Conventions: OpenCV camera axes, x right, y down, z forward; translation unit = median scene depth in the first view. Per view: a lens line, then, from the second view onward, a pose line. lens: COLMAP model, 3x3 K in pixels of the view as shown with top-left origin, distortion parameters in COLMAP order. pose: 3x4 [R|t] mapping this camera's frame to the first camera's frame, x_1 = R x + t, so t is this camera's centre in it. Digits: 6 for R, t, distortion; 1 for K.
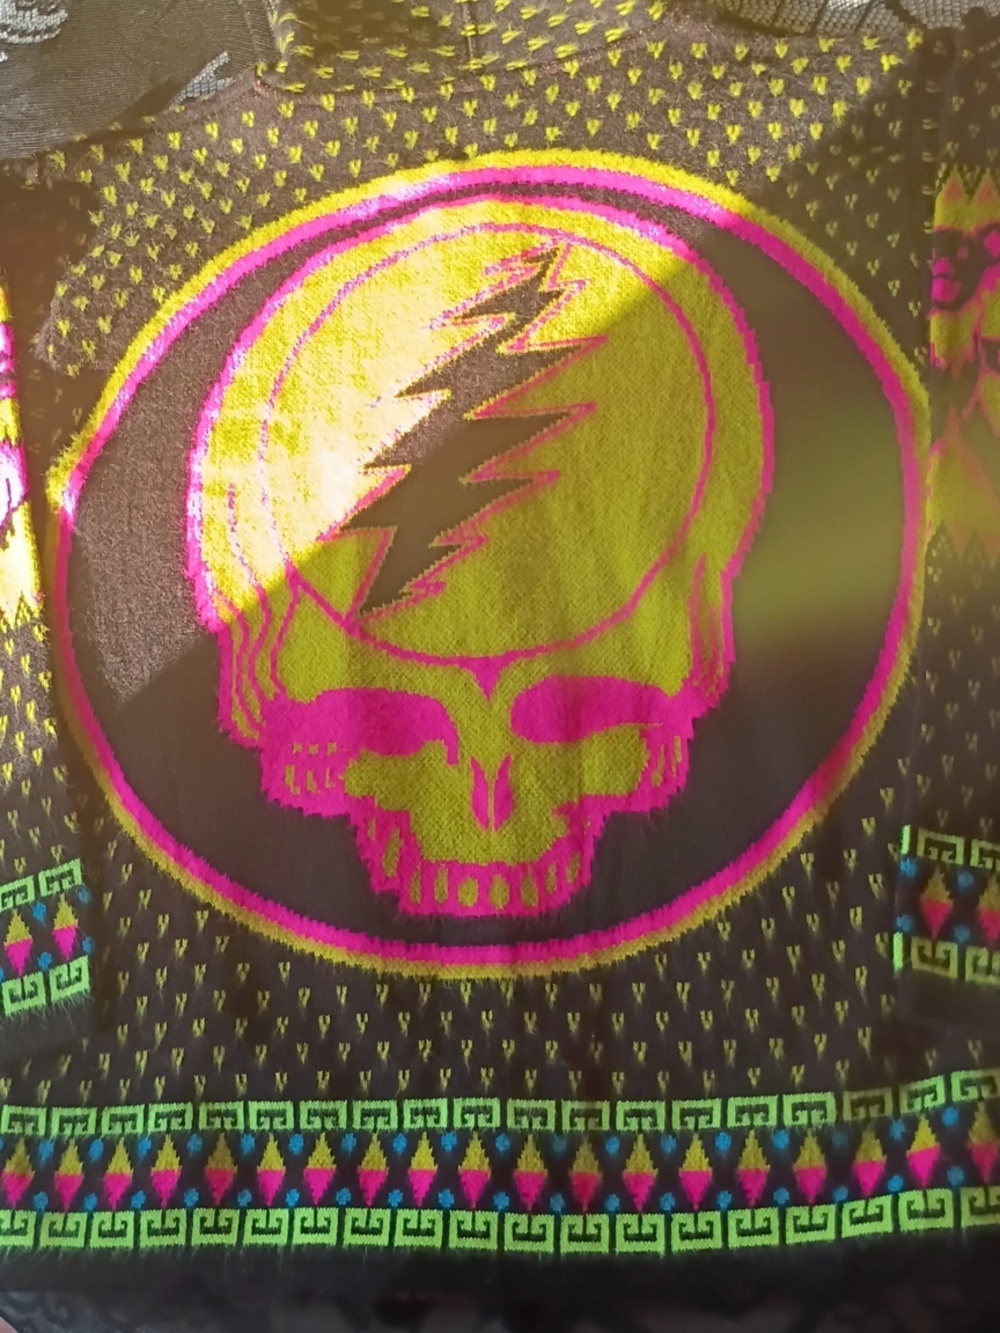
lens RADIAL K [[1824.5, 0, 500.0], [0, 1824.5, 666.5], [0, 0, 1]] dist [-0.005973, 0.014551]
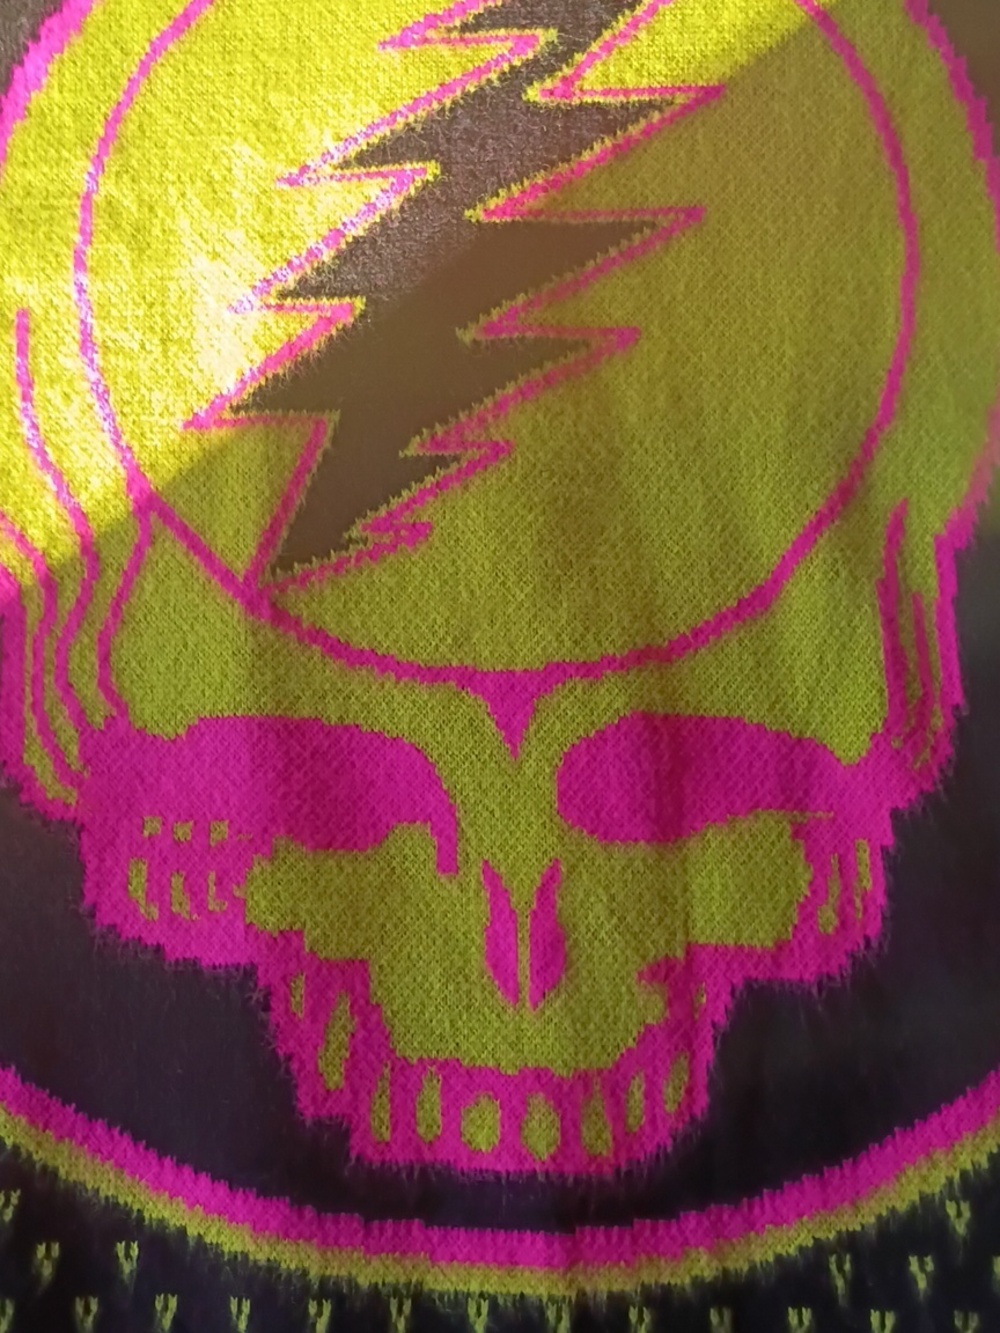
lens RADIAL K [[1824.5, 0, 500.0], [0, 1824.5, 666.5], [0, 0, 1]] dist [-0.005973, 0.014551]
pose [[0.985509, 0.031705, 0.166636, -0.101670], [-0.052292, 0.991317, 0.120648, -0.072670], [-0.161364, -0.127614, 0.978609, 0.466456]]
